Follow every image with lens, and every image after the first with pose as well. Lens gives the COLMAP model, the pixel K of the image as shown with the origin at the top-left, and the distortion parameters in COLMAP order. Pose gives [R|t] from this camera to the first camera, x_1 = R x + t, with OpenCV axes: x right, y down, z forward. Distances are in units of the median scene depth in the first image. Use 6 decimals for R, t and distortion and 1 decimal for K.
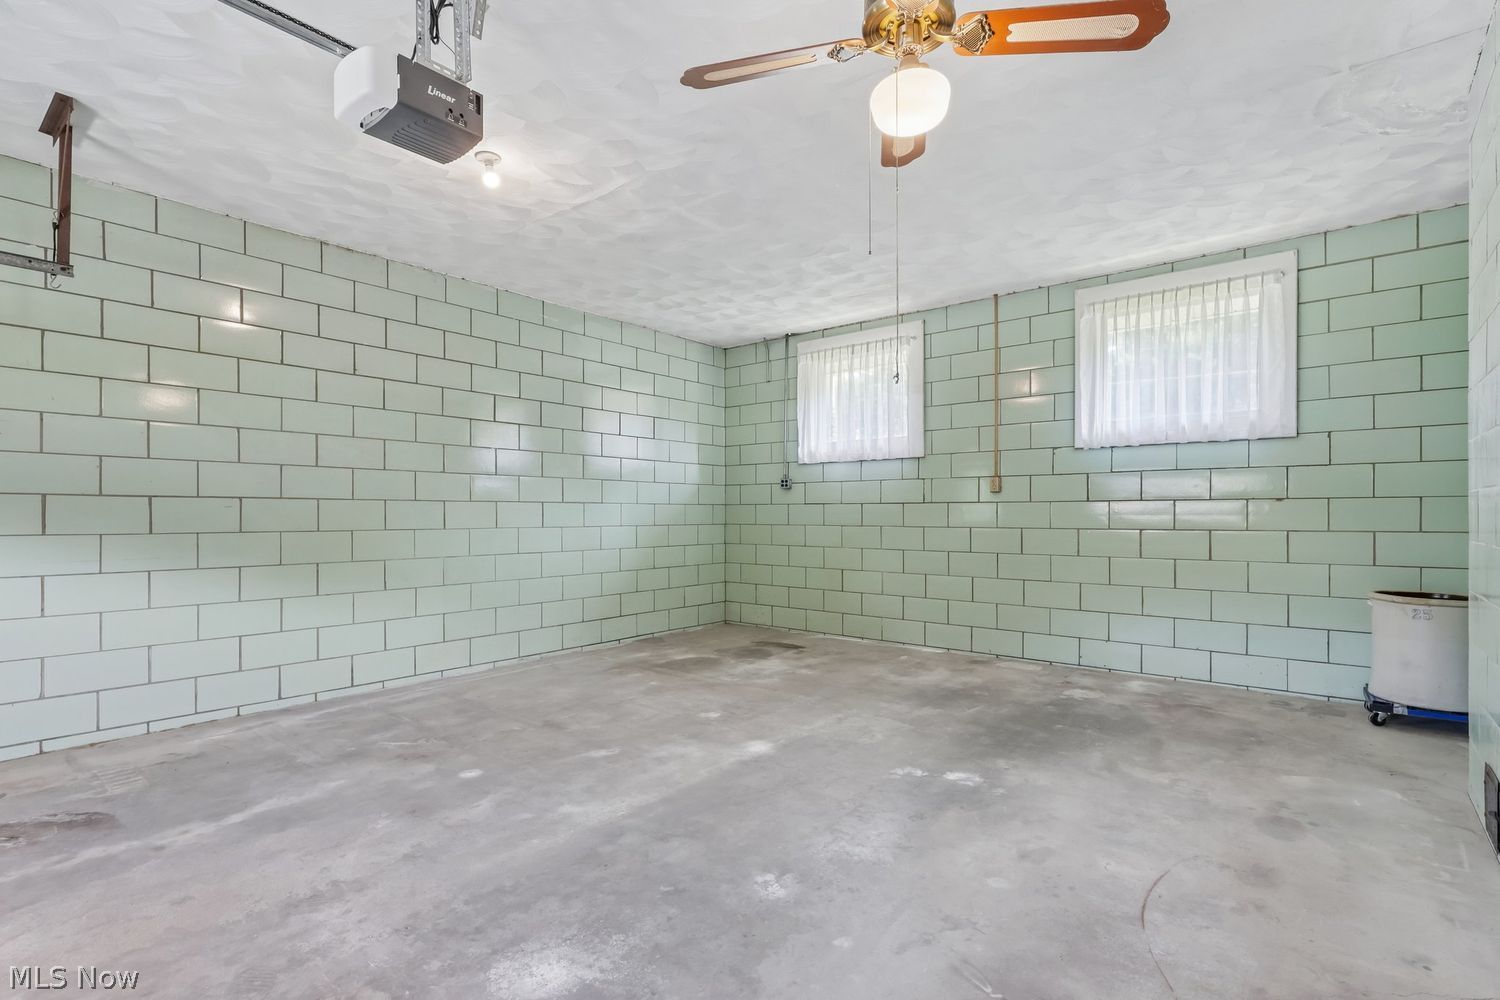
lens RADIAL K [[705.8, 0, 754.2], [0, 705.8, 505.5], [0, 0, 1]] dist [0.001948, -0.000233]
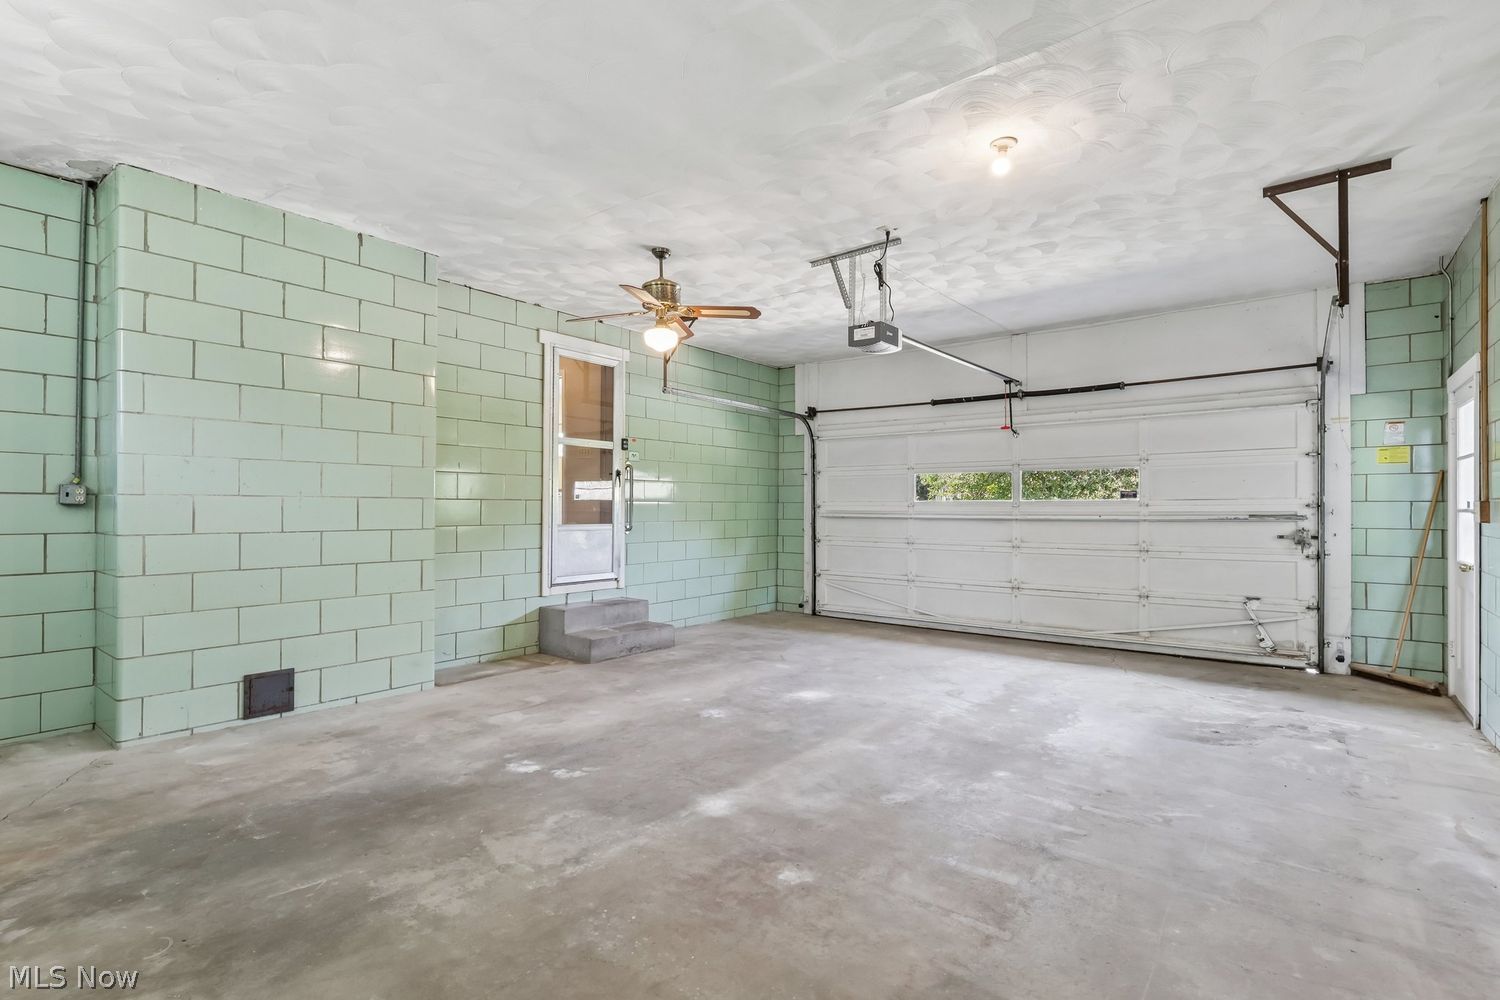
lens RADIAL K [[705.8, 0, 746.0], [0, 705.8, 504.3], [0, 0, 1]] dist [0.001948, -0.000233]
pose [[-0.999869, -0.005772, -0.015091, -0.015350], [-0.005590, 0.999911, -0.012095, 0.006162], [0.015159, -0.012009, -0.999813, 1.933298]]
